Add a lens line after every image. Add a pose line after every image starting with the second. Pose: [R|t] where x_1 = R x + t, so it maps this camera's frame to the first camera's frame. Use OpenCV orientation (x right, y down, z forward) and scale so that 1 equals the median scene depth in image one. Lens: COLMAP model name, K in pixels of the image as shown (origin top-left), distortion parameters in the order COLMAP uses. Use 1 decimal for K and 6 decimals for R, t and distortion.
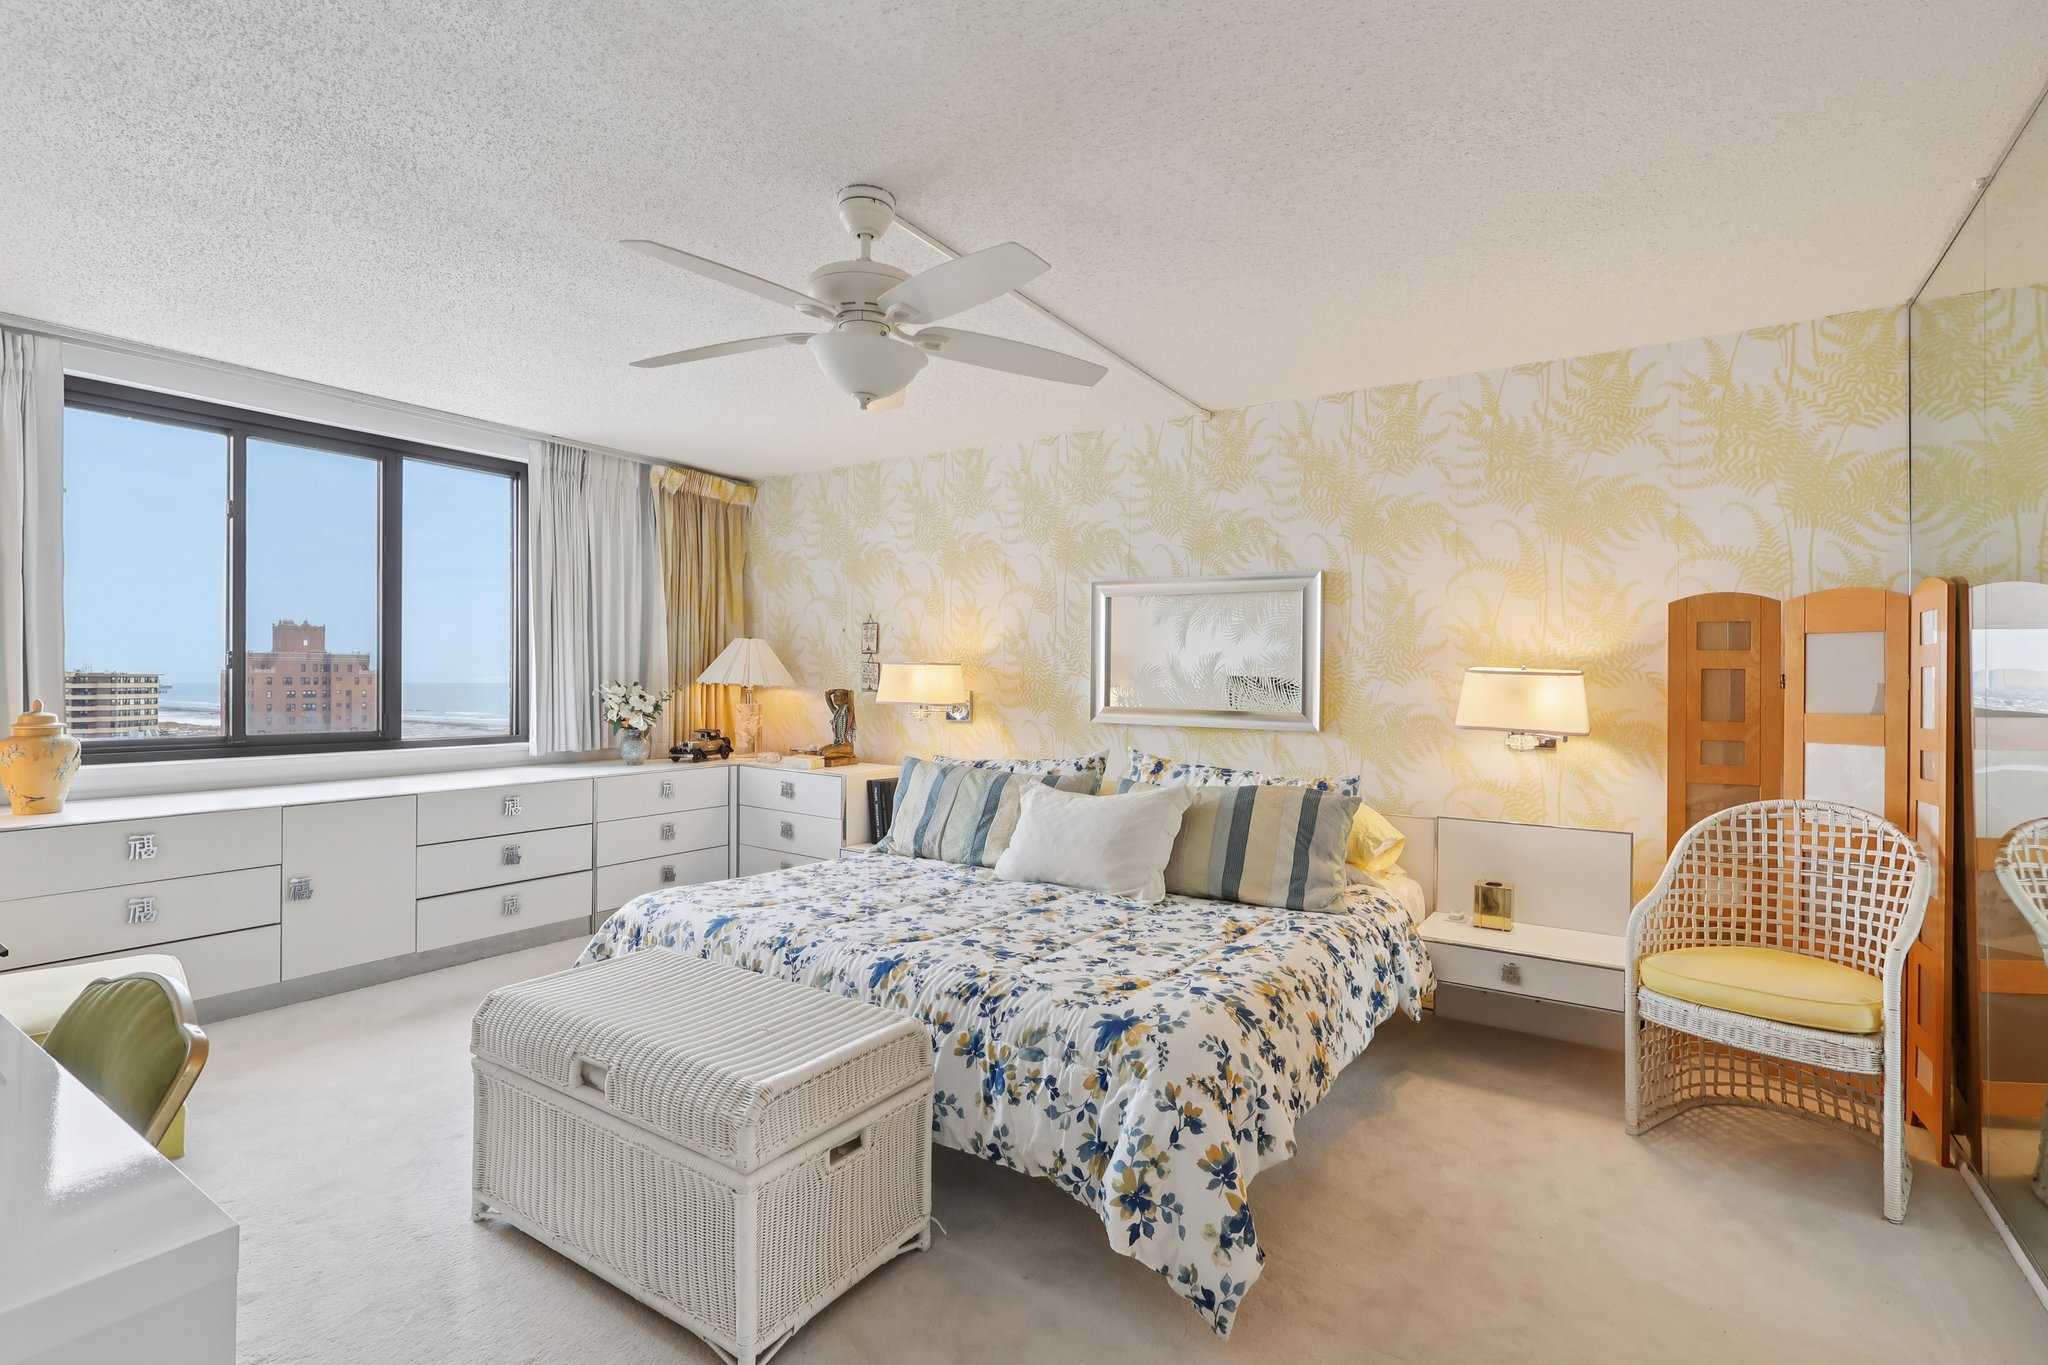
lens RADIAL K [[966.7, 0, 1033.2], [0, 966.7, 676.7], [0, 0, 1]] dist [0.000559, -0.000469]
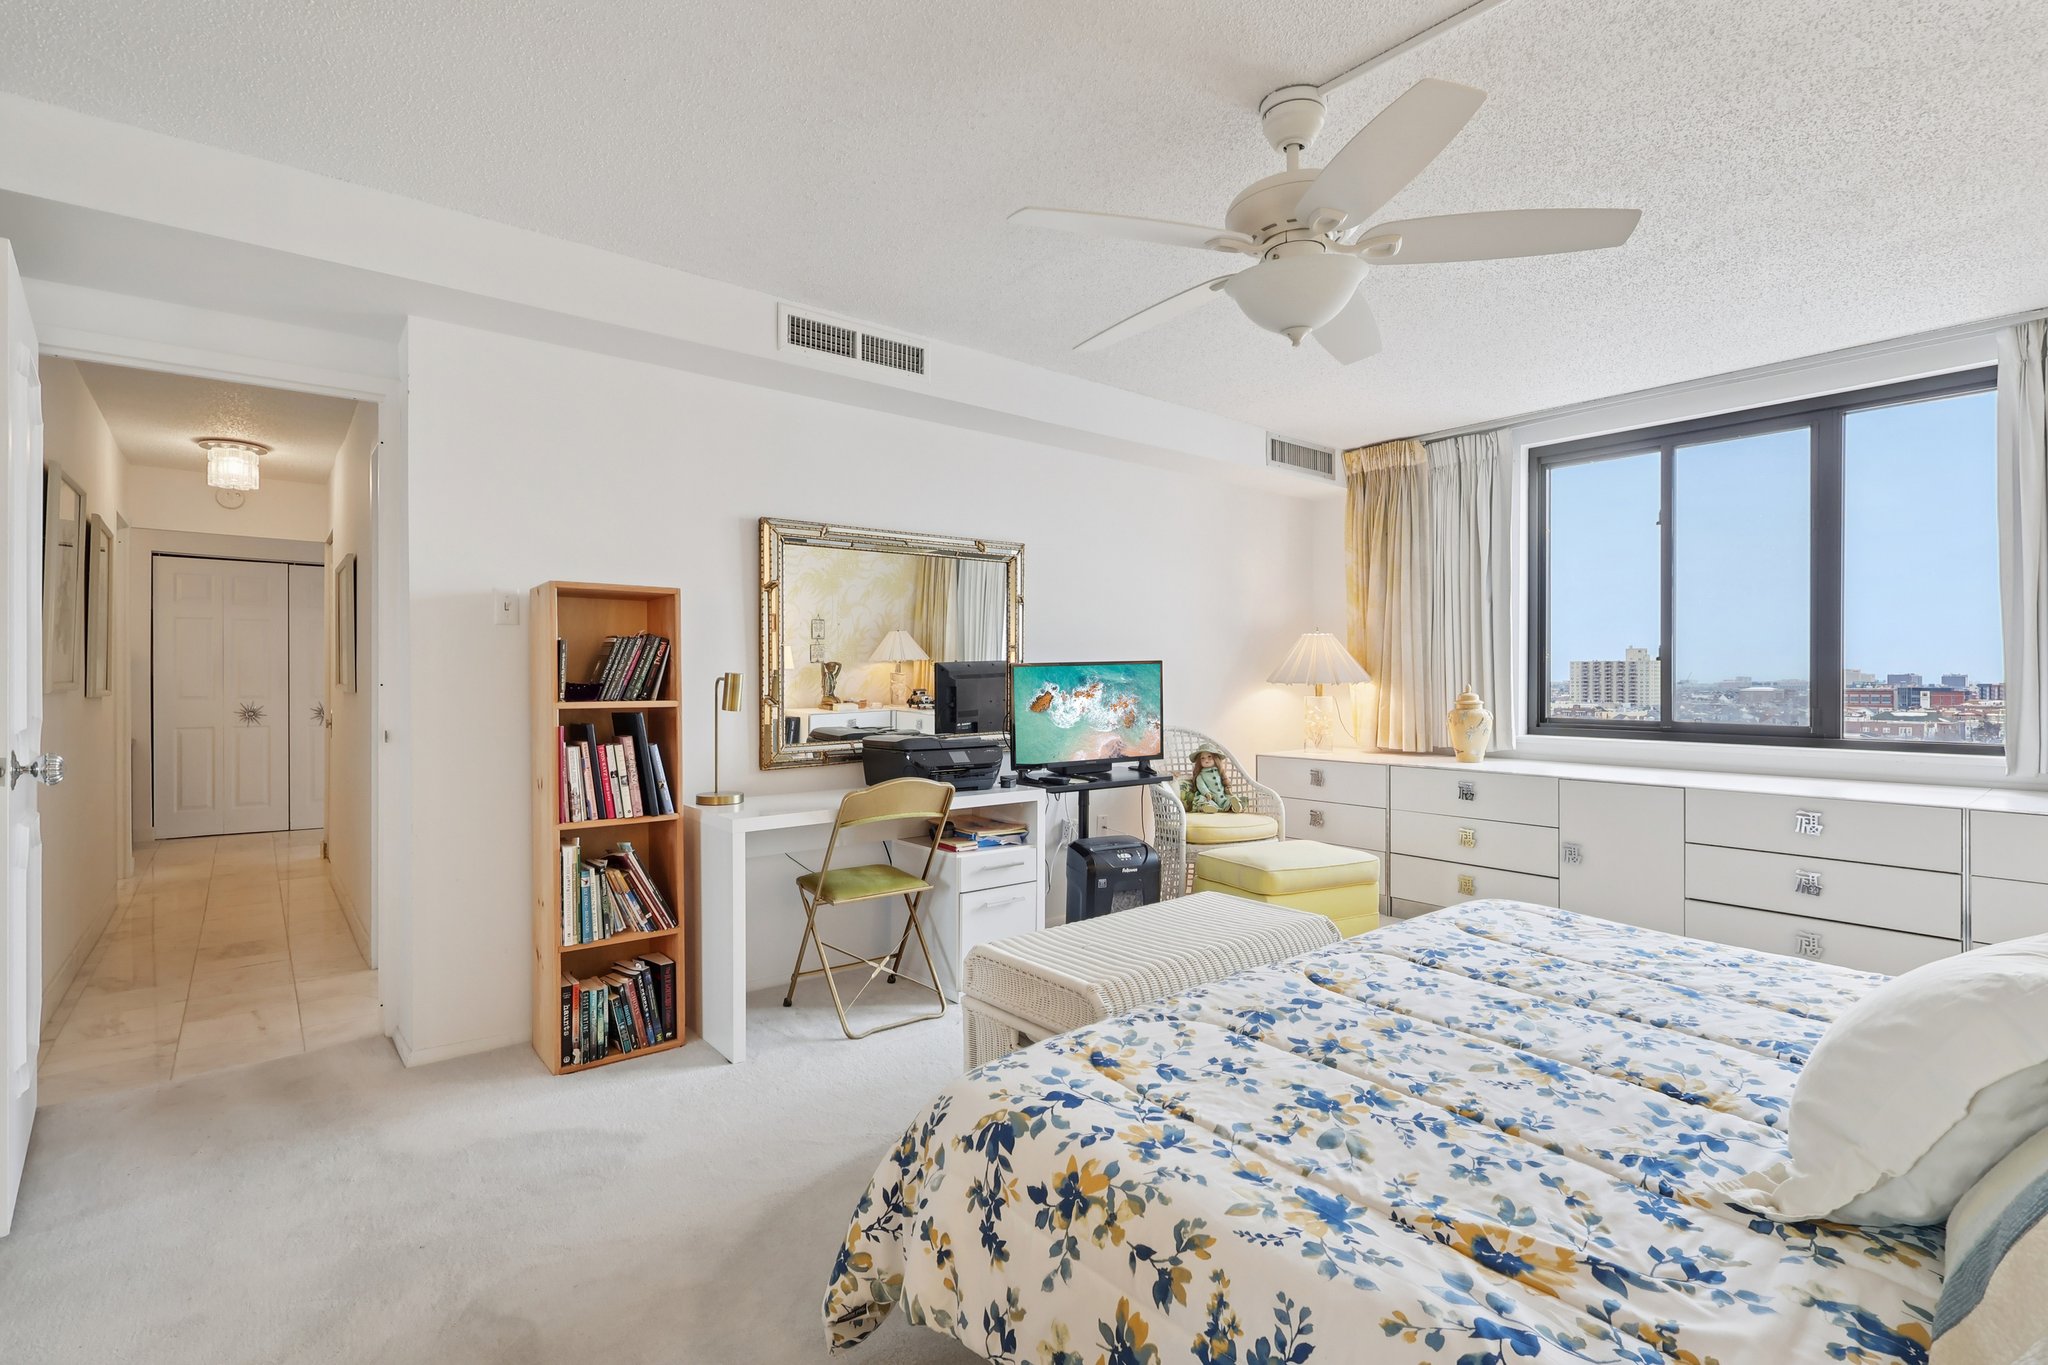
lens RADIAL K [[966.7, 0, 1026.3], [0, 966.7, 684.6], [0, 0, 1]] dist [0.000559, -0.000469]
pose [[-0.308195, 0.002201, -0.951321, 0.691952], [0.002316, 0.999996, 0.001564, 0.024293], [0.951320, -0.001721, -0.308199, 0.986666]]
